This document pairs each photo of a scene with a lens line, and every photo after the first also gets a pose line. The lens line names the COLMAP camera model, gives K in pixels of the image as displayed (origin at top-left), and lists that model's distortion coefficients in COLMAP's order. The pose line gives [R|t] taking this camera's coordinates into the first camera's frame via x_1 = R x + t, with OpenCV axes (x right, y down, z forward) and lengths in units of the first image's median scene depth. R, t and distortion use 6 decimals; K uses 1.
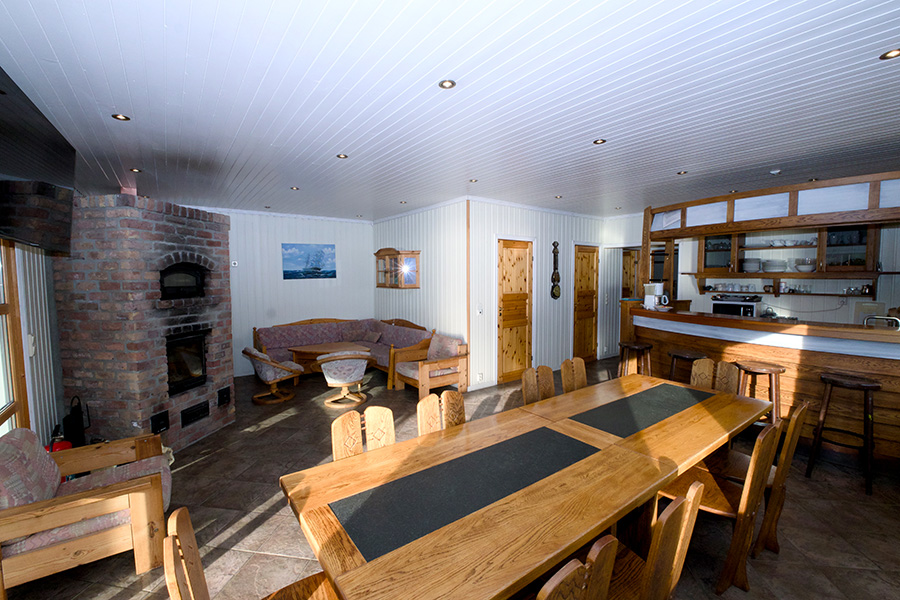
lens RADIAL K [[379.5, 0, 449.7], [0, 379.5, 303.3], [0, 0, 1]] dist [-0.018129, 0.000003]
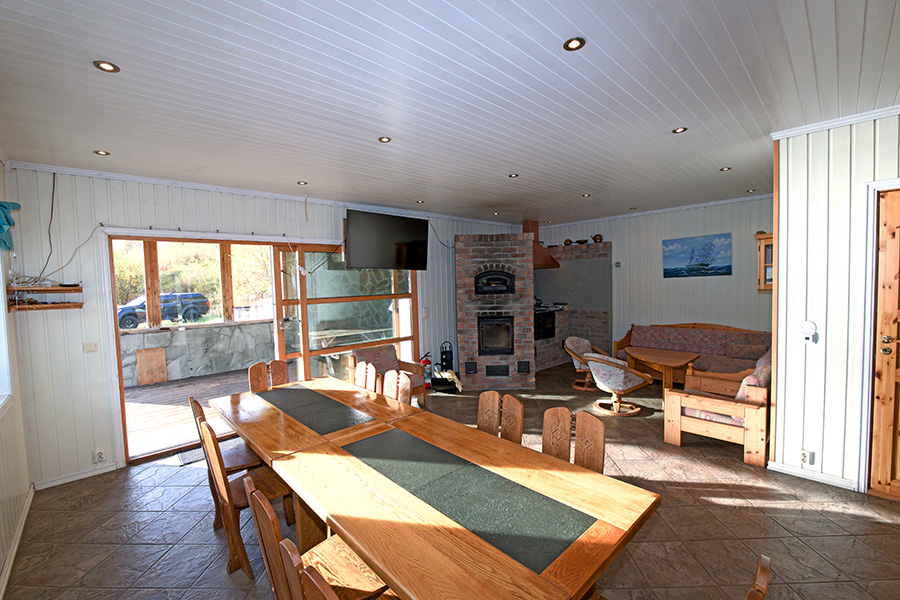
lens RADIAL K [[379.5, 0, 446.9], [0, 379.5, 299.6], [0, 0, 1]] dist [-0.018129, 0.000003]
pose [[0.116152, 0.048010, -0.992070, 0.777616], [-0.041849, 0.998181, 0.043406, -0.046932], [0.992349, 0.036476, 0.117950, 0.606706]]
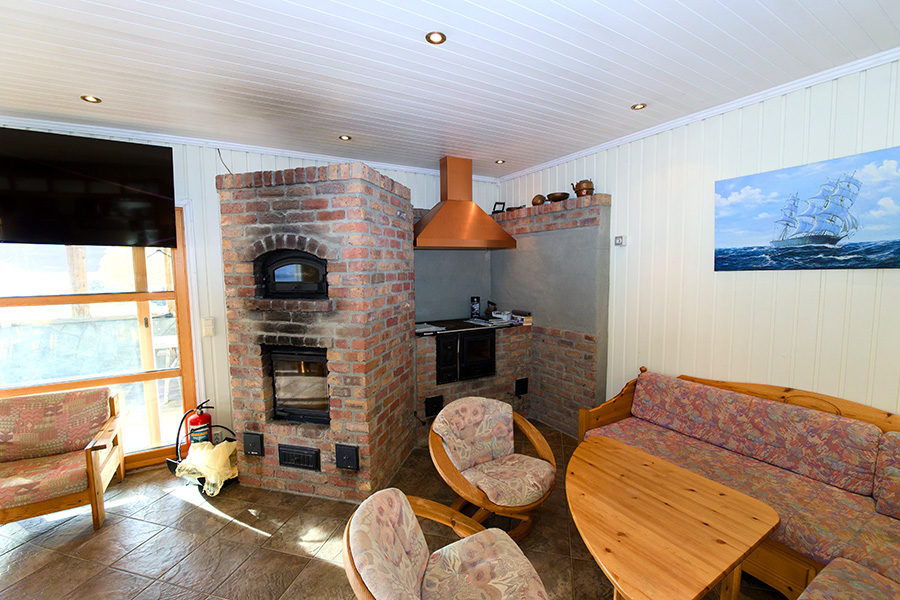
lens RADIAL K [[379.5, 0, 450.3], [0, 379.5, 299.5], [0, 0, 1]] dist [-0.018129, 0.000003]
pose [[-0.100047, 0.090431, -0.990865, -0.011071], [-0.058494, 0.993604, 0.096587, -0.096722], [0.993262, 0.067623, -0.094118, 1.324662]]
